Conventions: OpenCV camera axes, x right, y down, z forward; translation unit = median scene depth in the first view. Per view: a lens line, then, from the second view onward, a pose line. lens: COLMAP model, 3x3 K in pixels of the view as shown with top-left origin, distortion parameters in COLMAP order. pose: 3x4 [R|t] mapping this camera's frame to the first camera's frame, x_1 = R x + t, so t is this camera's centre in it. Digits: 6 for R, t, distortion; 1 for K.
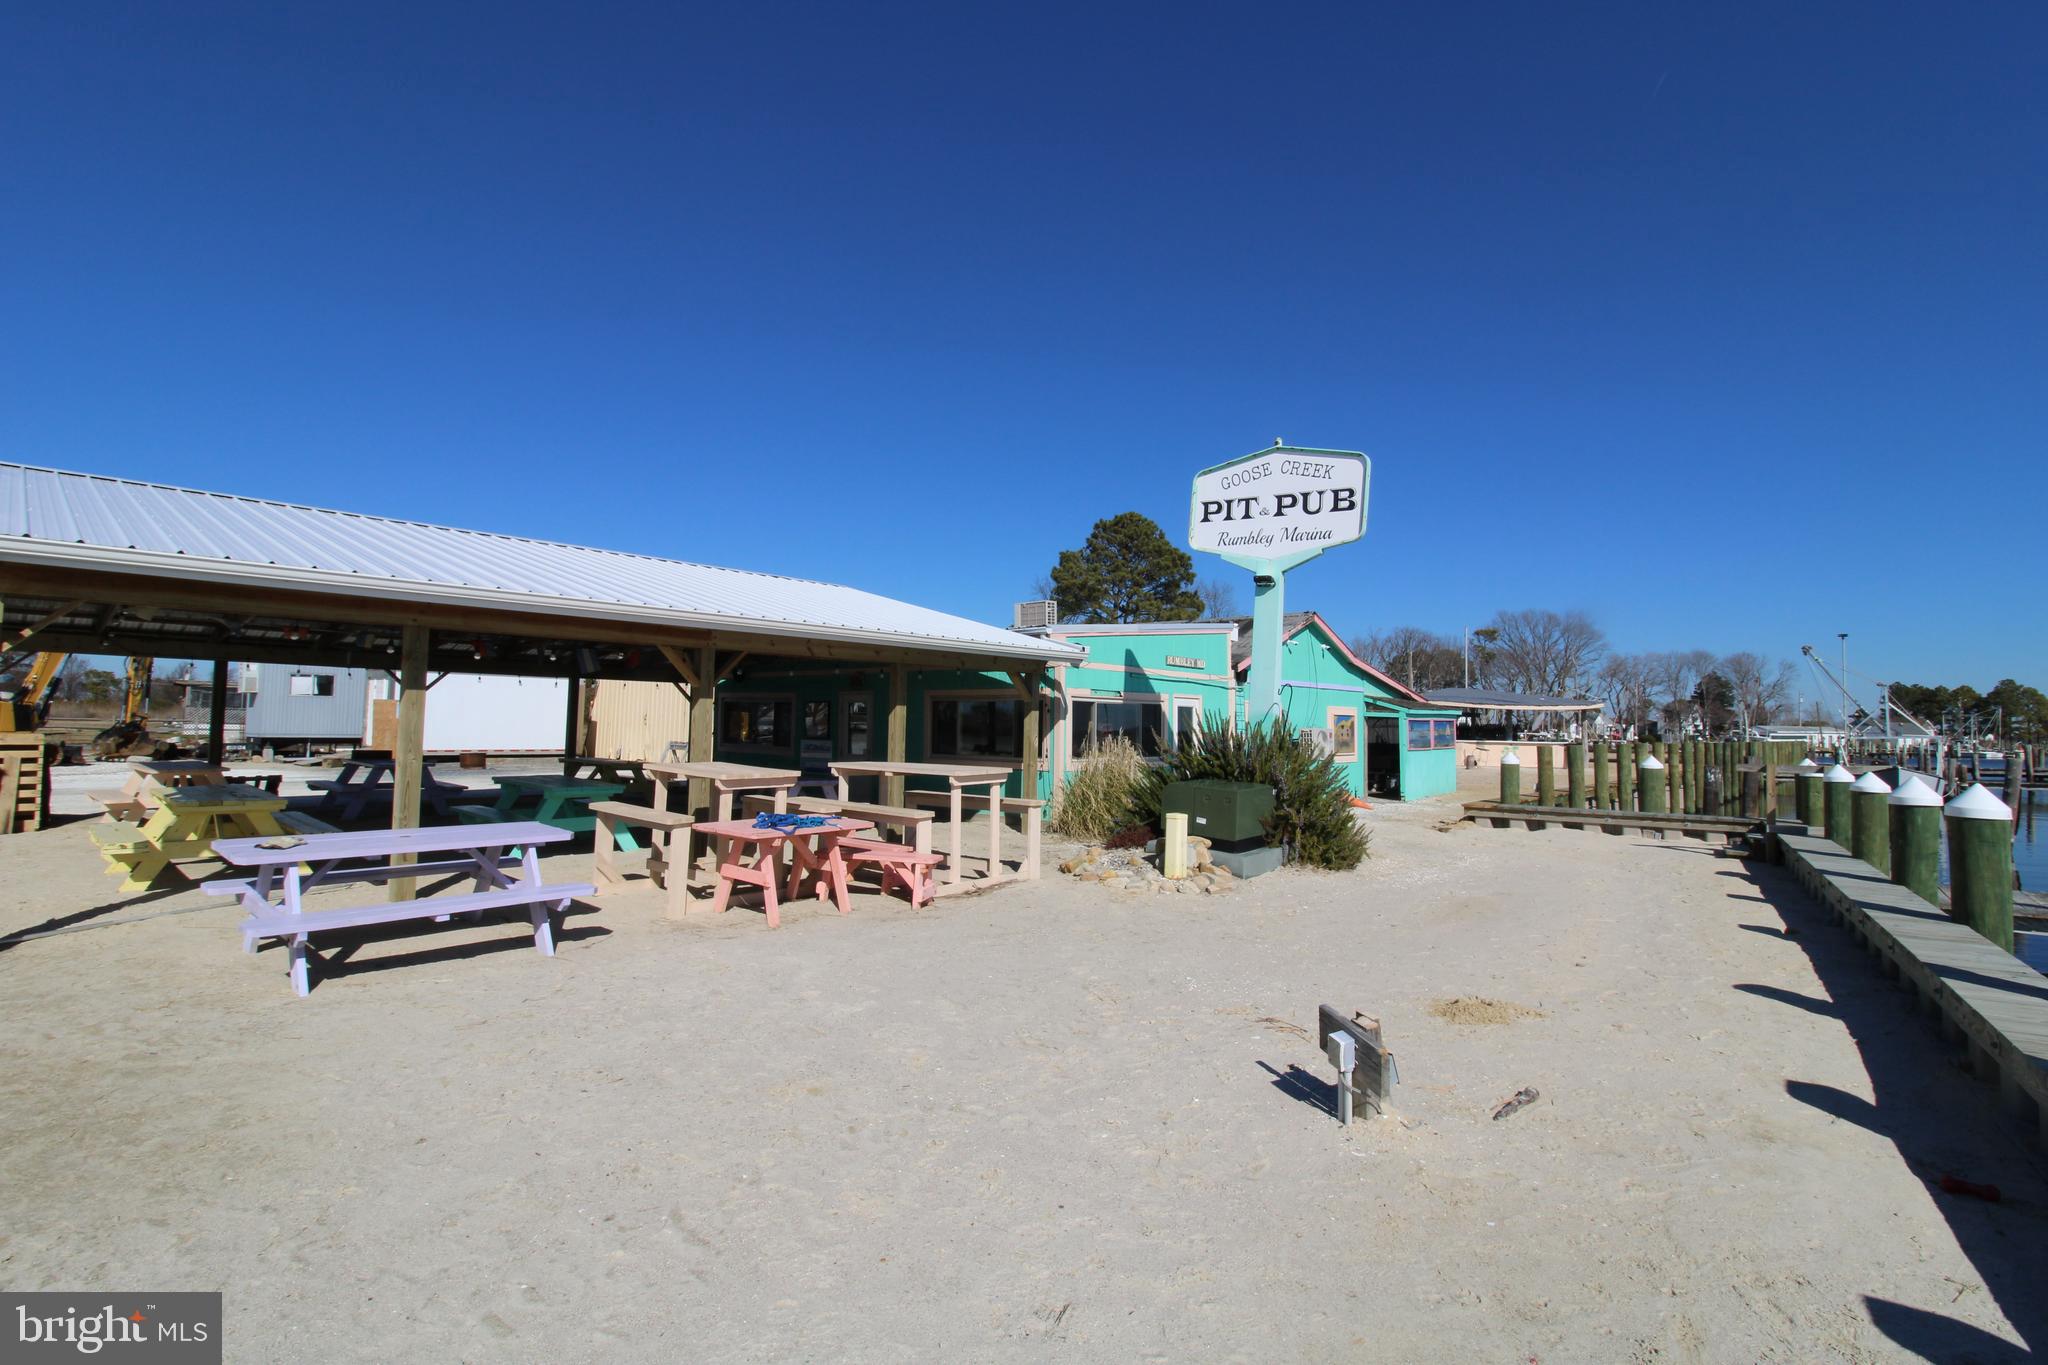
lens RADIAL K [[958.5, 0, 1041.8], [0, 958.5, 668.8], [0, 0, 1]] dist [0.011804, -0.018193]
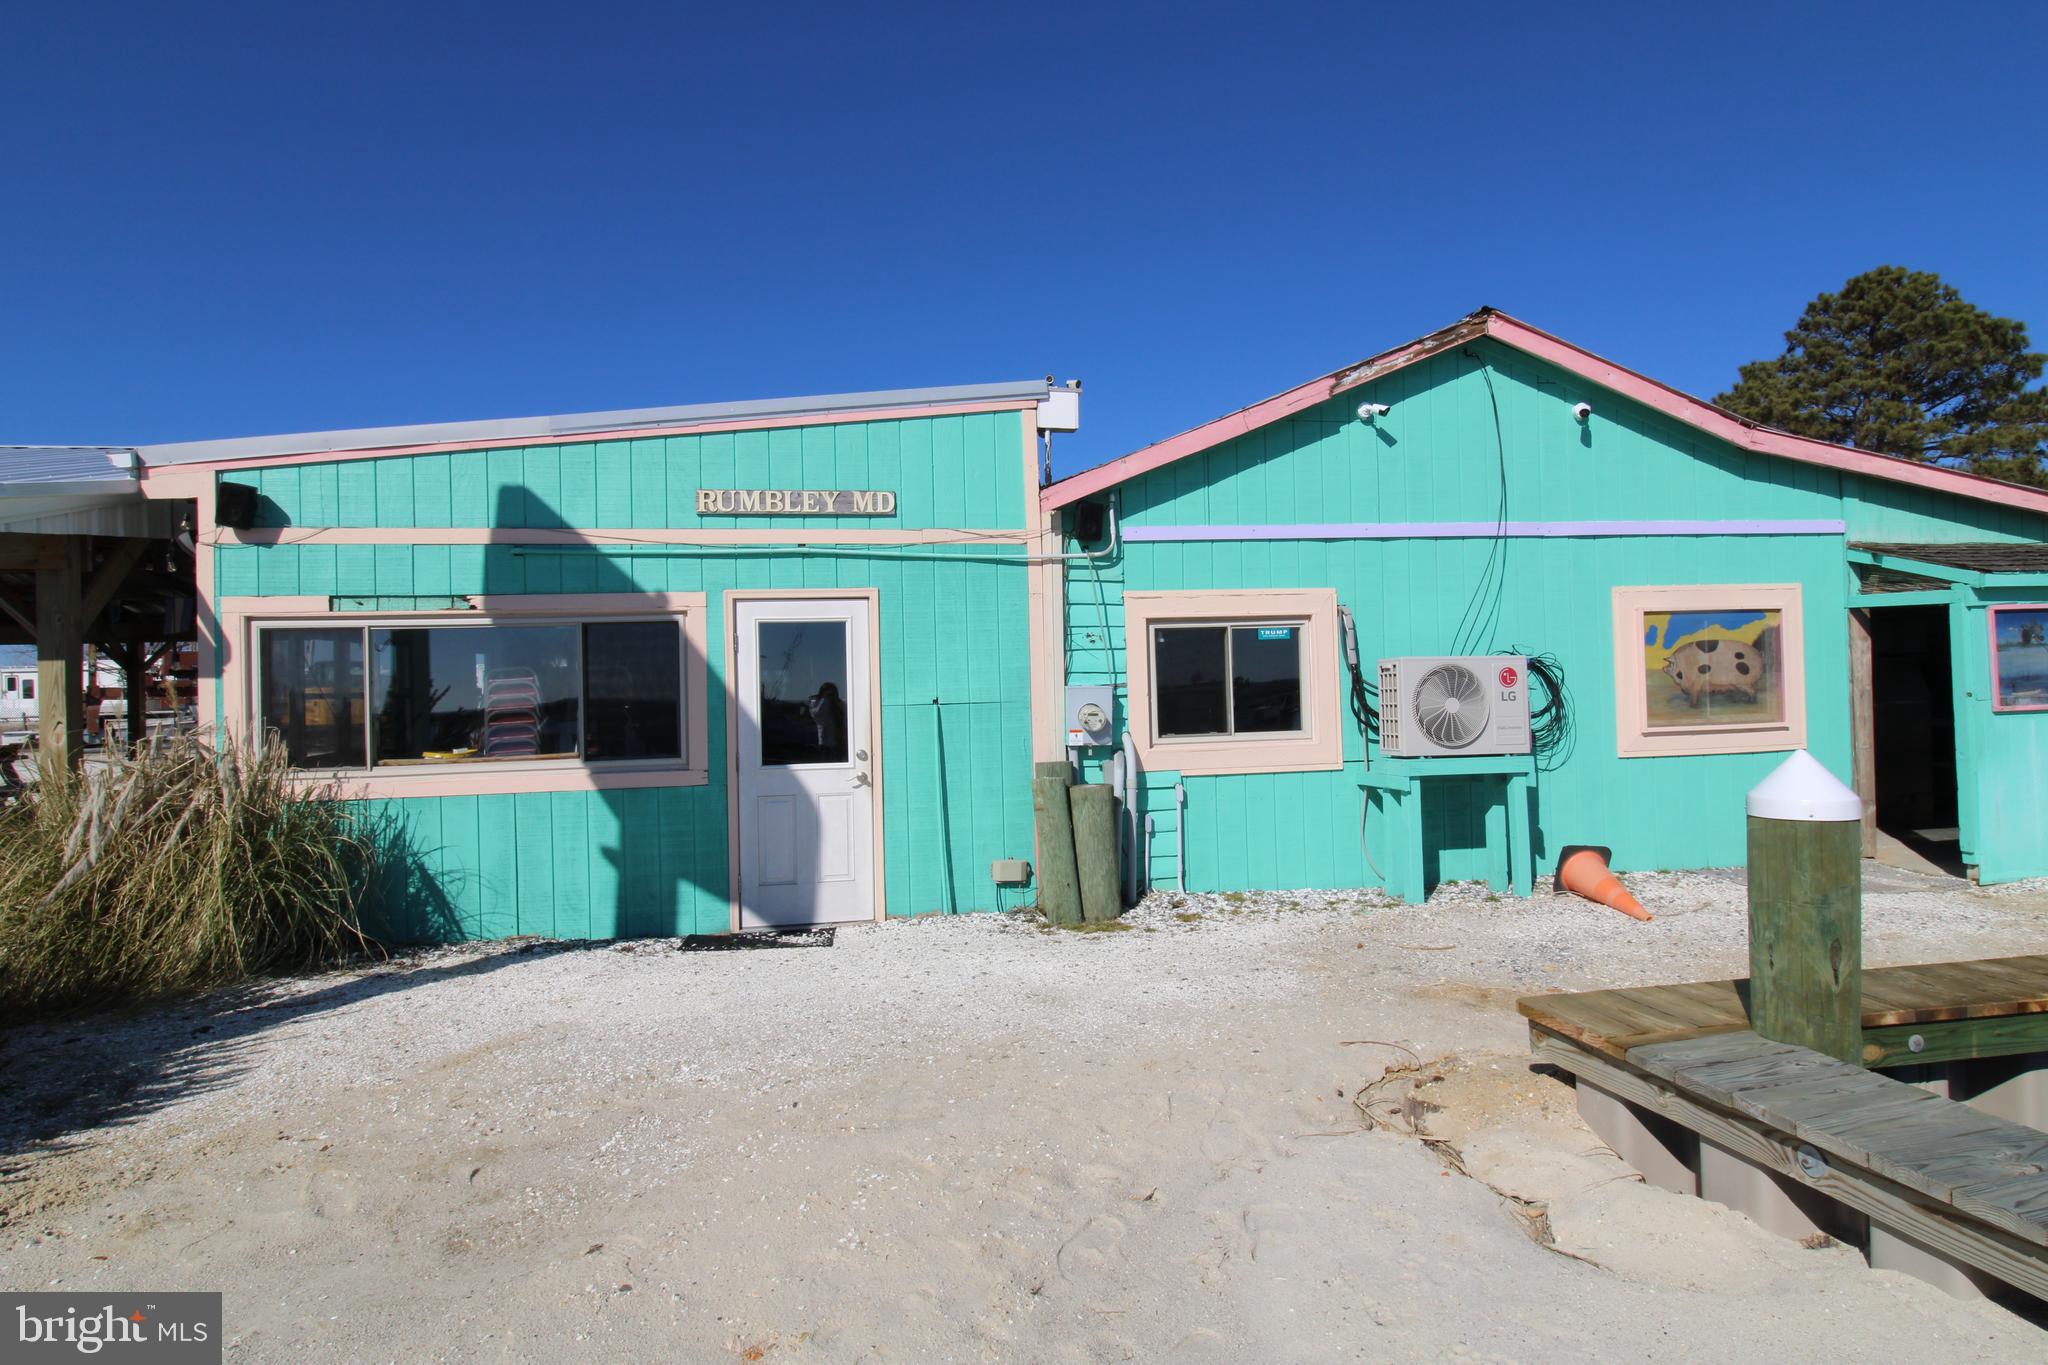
lens RADIAL K [[1135.2, 0, 1024.0], [0, 1135.2, 682.5], [0, 0, 1]] dist [-0.001375, -0.000677]
pose [[0.773077, -0.034505, -0.633373, 0.832048], [0.075397, 0.996439, 0.037743, 0.089263], [0.629815, -0.076932, 0.772926, 1.213535]]
